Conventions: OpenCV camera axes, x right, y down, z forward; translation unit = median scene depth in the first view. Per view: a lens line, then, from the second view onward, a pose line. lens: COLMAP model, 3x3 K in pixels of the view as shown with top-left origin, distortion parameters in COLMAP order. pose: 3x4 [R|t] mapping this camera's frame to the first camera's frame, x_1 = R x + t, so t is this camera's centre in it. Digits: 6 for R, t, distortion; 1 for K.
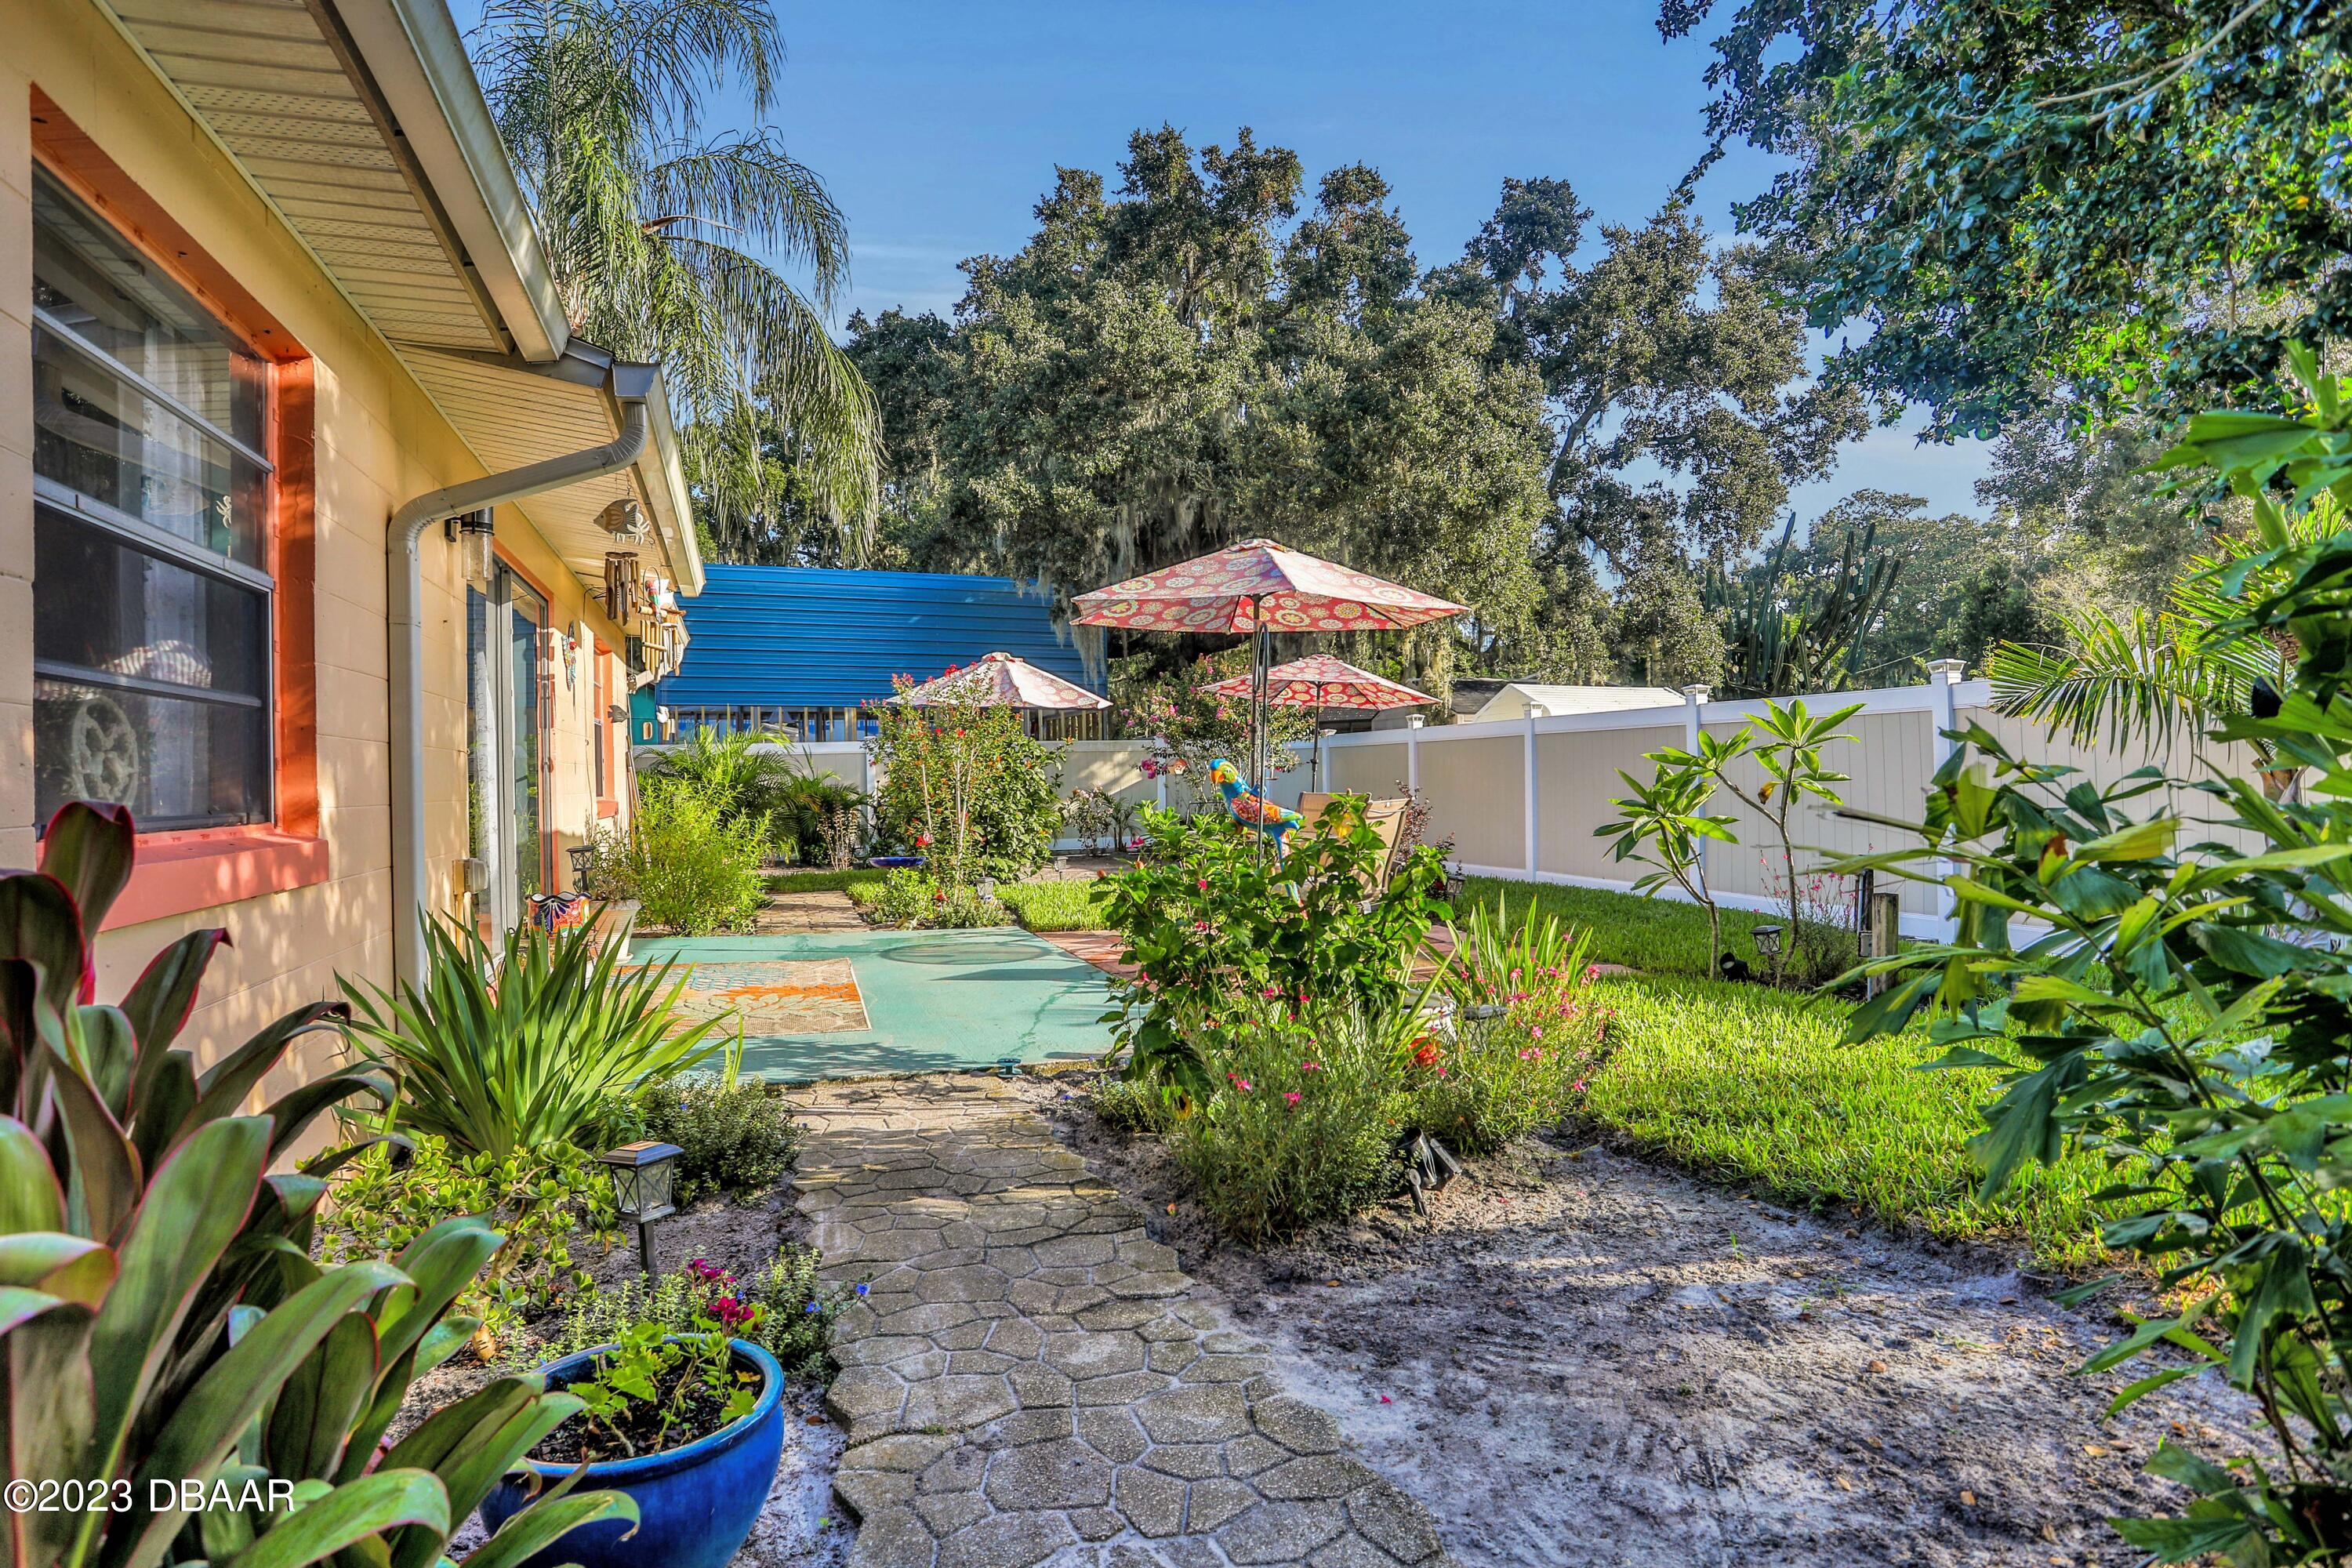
lens RADIAL K [[1188.2, 0, 1152.1], [0, 1188.2, 781.6], [0, 0, 1]] dist [-0.066206, 0.051564]
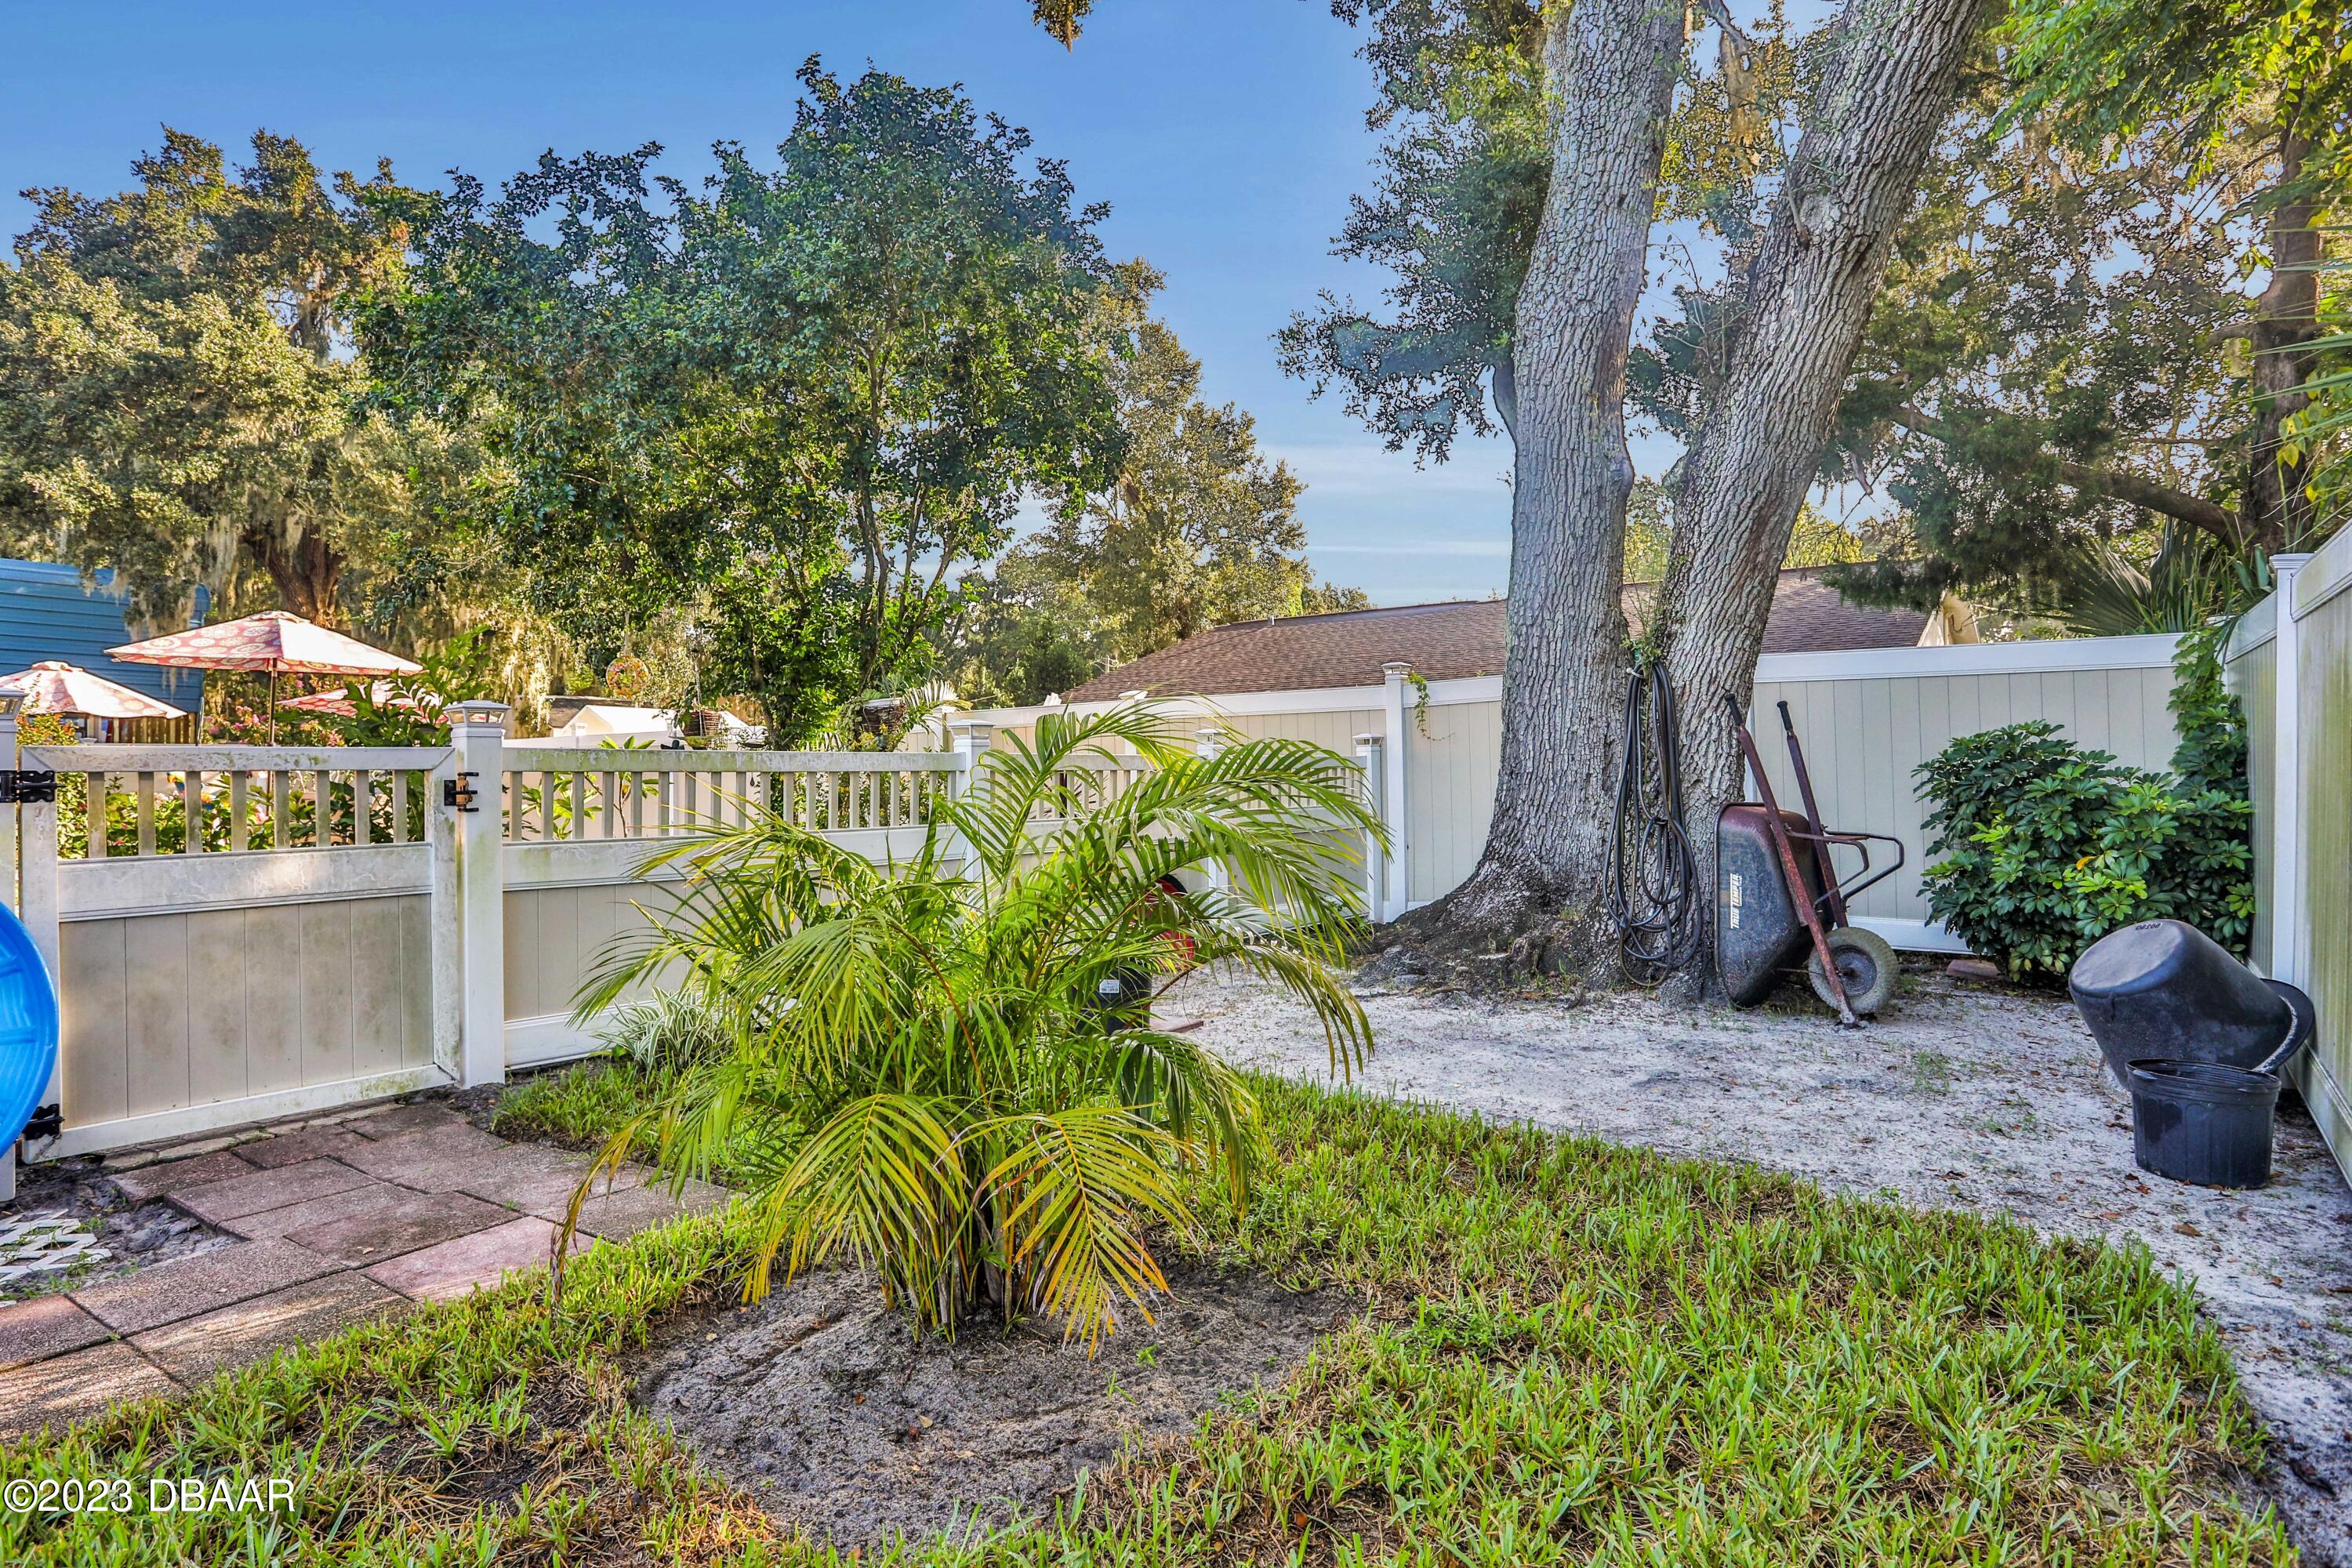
lens RADIAL K [[1238.9, 0, 1175.7], [0, 1238.9, 756.2], [0, 0, 1]] dist [-0.067187, 0.020694]
pose [[0.816489, 0.014359, 0.577182, 0.058446], [-0.000222, 0.999698, -0.024557, 0.001107], [-0.577360, 0.019923, 0.816246, -0.322545]]
